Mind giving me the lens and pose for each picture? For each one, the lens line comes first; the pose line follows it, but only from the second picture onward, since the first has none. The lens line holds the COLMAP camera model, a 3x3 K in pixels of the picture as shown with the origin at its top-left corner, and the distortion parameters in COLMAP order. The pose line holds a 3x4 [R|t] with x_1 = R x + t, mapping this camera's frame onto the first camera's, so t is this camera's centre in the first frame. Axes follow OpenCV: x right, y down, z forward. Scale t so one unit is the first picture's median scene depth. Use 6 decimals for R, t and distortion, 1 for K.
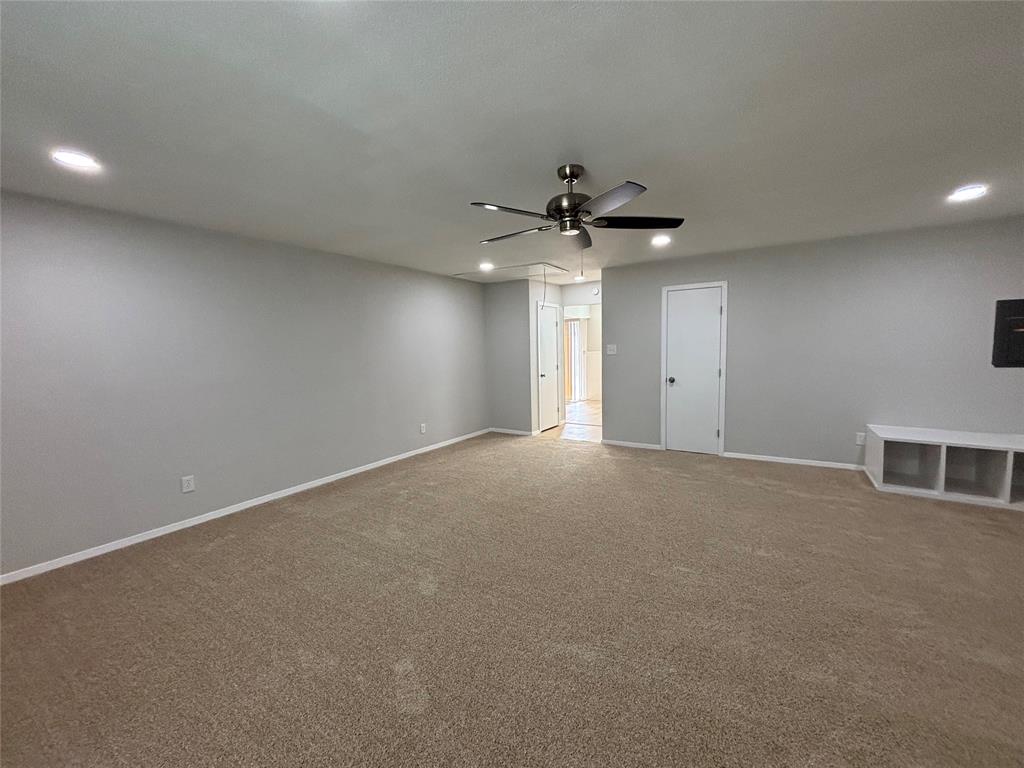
lens RADIAL K [[407.6, 0, 509.7], [0, 407.6, 381.7], [0, 0, 1]] dist [-0.003579, -0.001406]
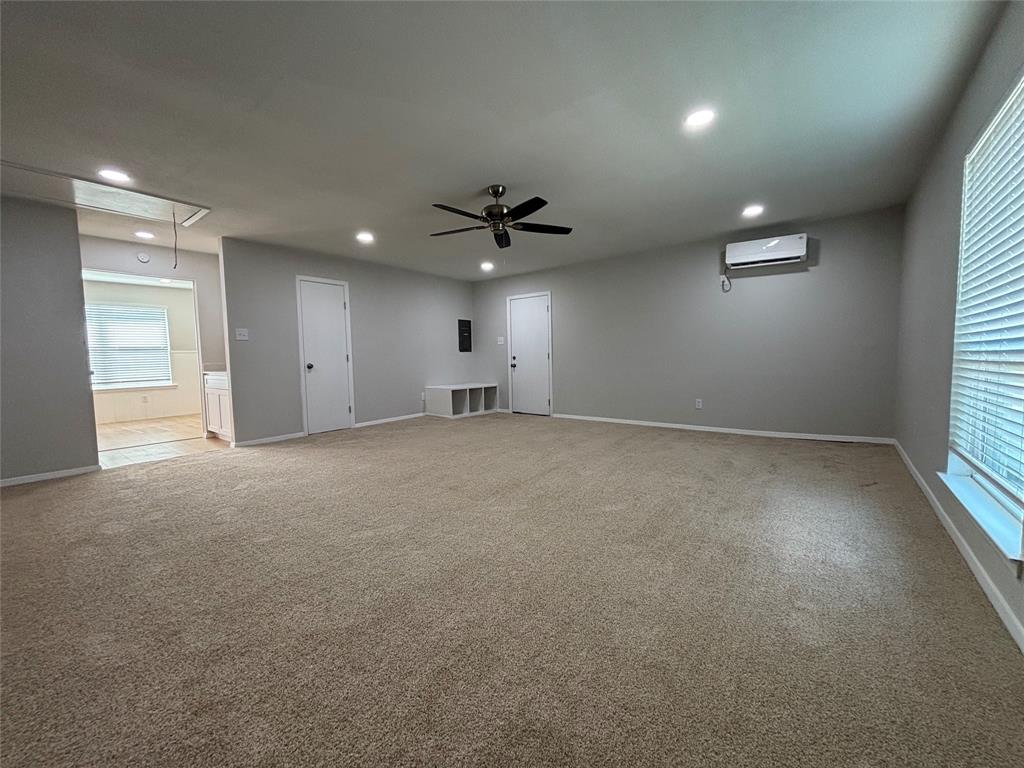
lens RADIAL K [[407.6, 0, 510.2], [0, 407.6, 388.8], [0, 0, 1]] dist [-0.003579, -0.001406]
pose [[0.114384, -0.061367, 0.991539, -0.617140], [0.099328, 0.993795, 0.050048, 0.055035], [-0.988459, 0.092763, 0.119770, 0.396024]]
